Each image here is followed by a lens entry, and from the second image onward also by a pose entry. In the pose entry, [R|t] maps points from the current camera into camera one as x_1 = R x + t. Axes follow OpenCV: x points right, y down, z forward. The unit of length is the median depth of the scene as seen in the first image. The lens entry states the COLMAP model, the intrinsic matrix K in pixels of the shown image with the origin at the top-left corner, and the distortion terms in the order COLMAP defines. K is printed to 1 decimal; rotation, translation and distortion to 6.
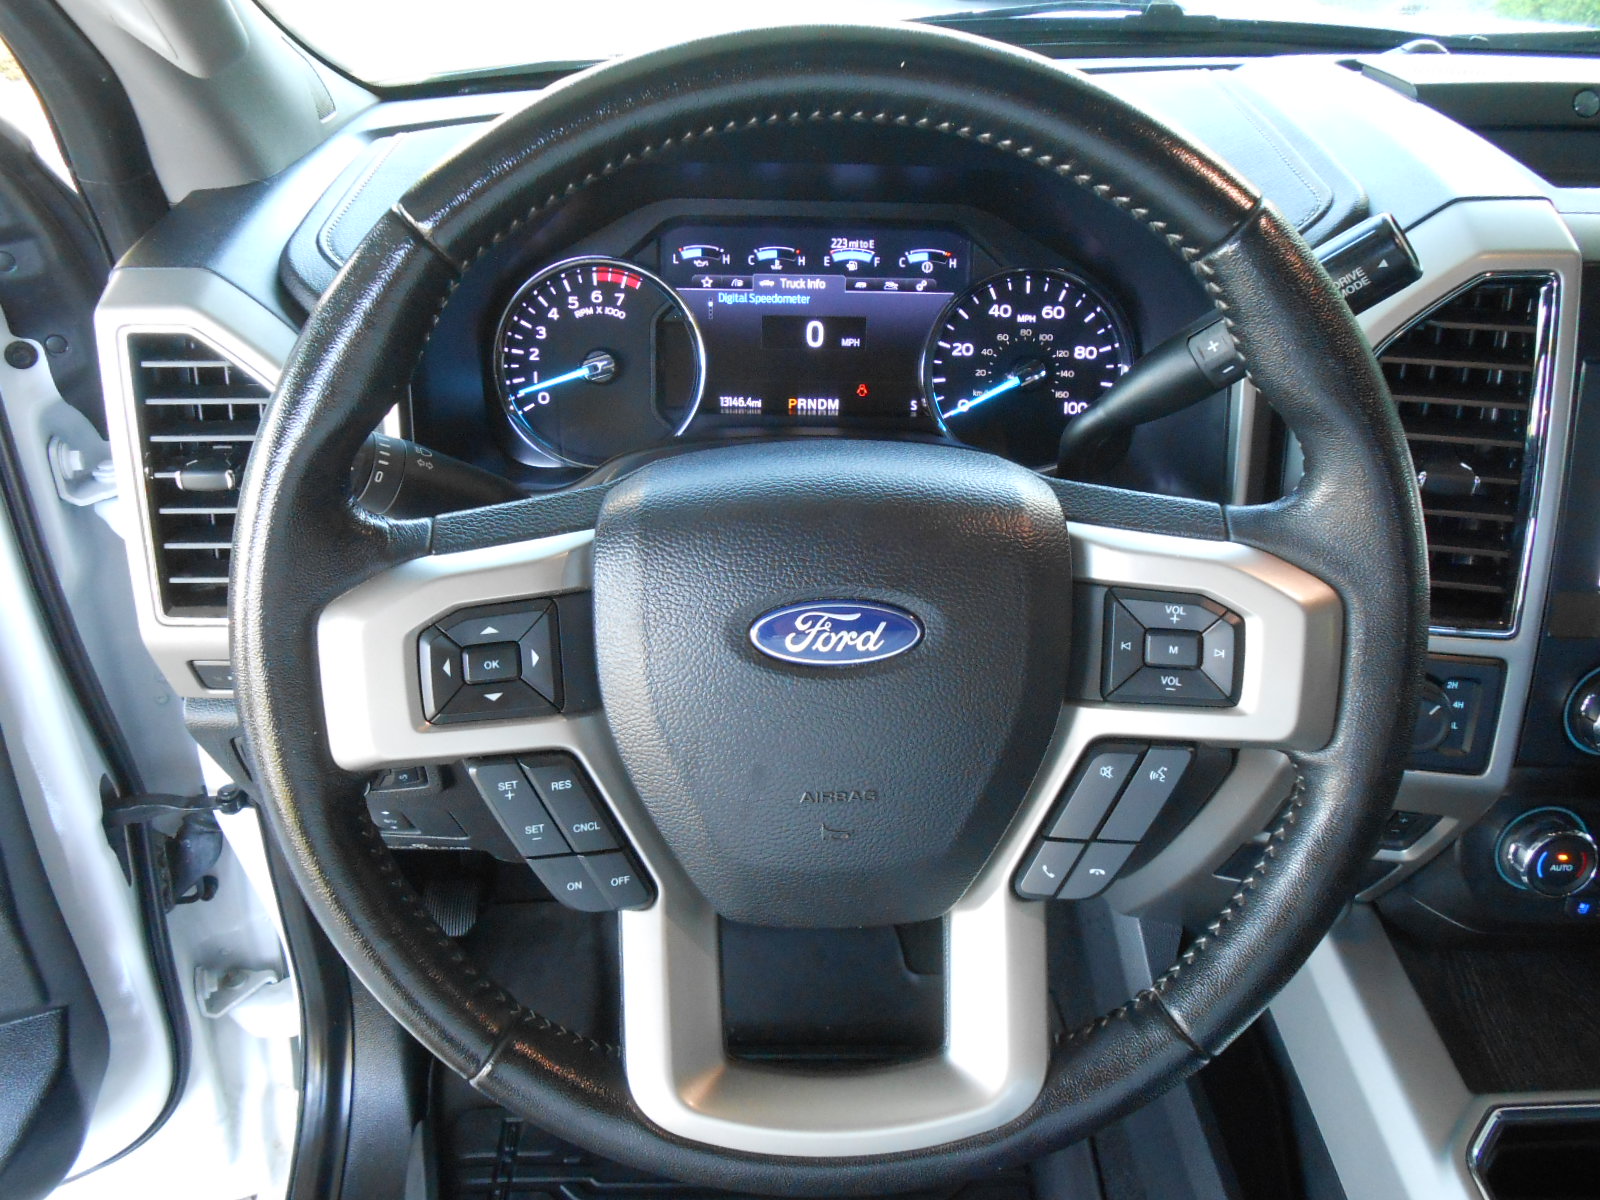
lens RADIAL K [[1233.9, 0, 793.6], [0, 1233.9, 603.1], [0, 0, 1]] dist [-0.029992, 0.039622]
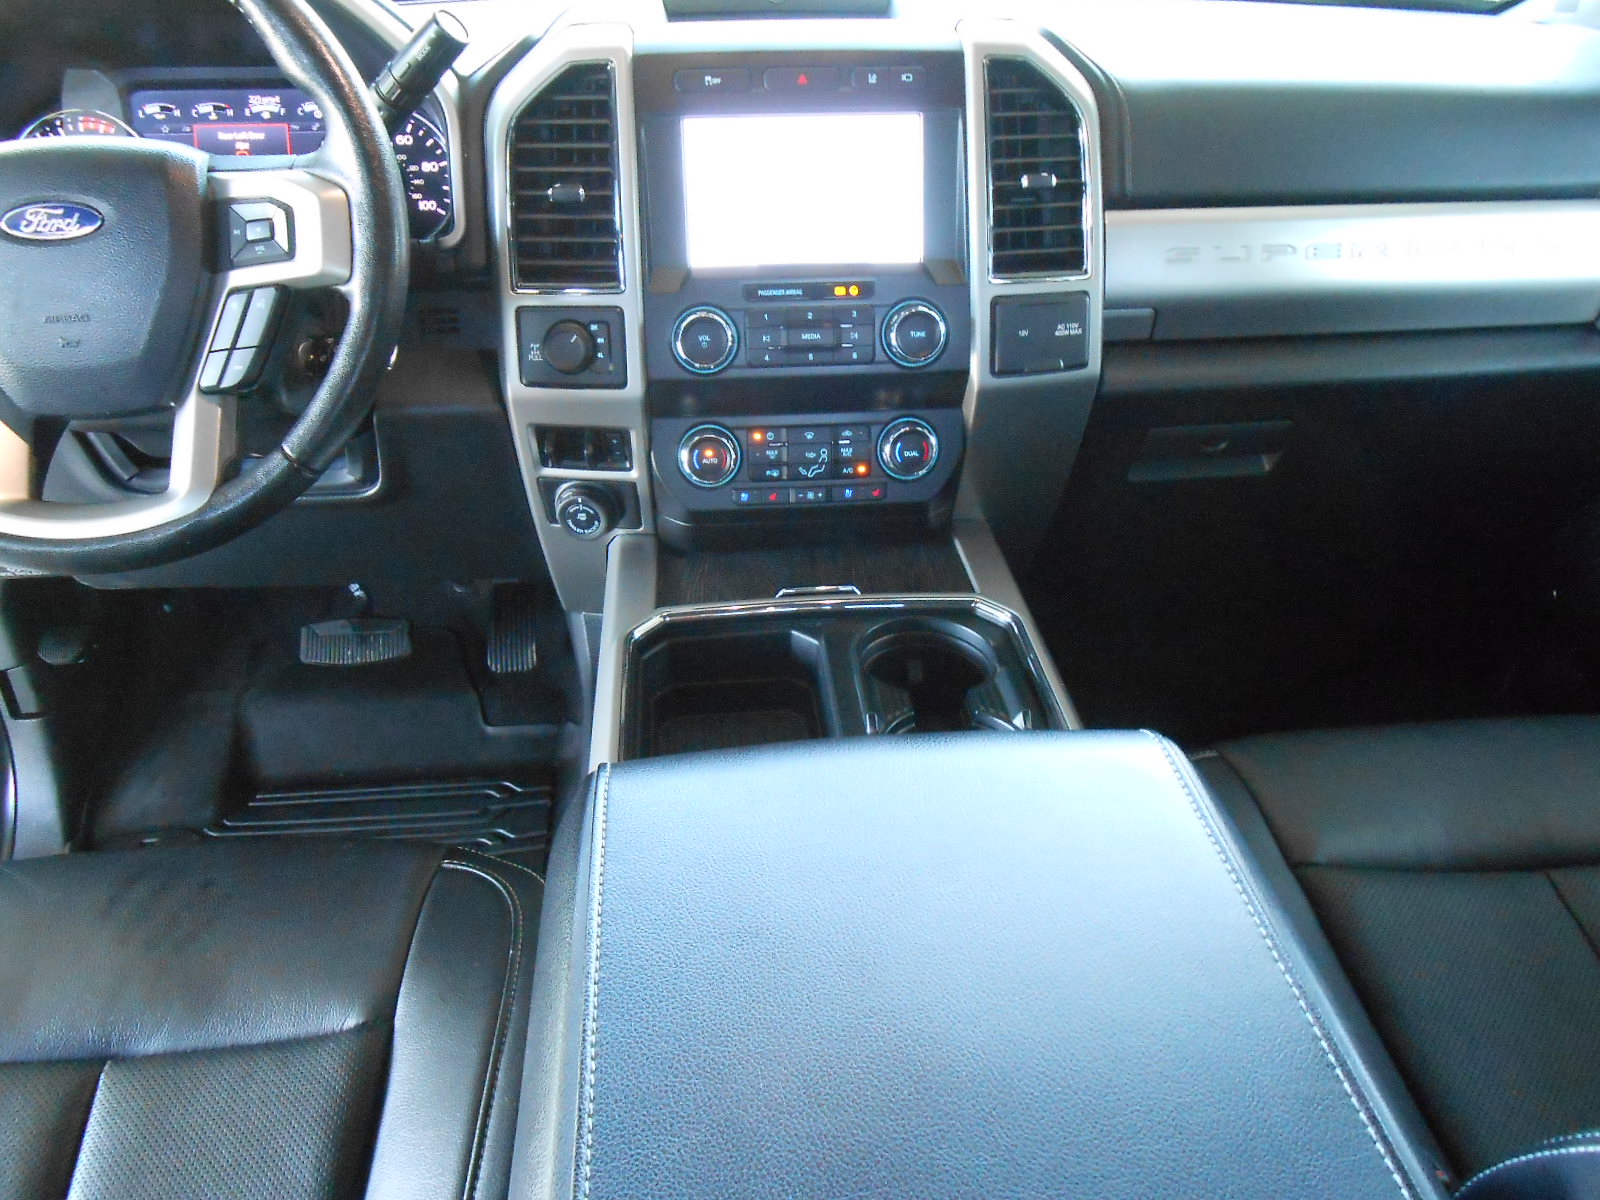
lens RADIAL K [[1233.9, 0, 810.8], [0, 1233.9, 604.1], [0, 0, 1]] dist [-0.029992, 0.039622]
pose [[0.996357, -0.058241, 0.062297, 0.573690], [0.061822, 0.996447, -0.057191, 0.433794], [-0.058745, 0.060834, 0.996418, -0.462949]]
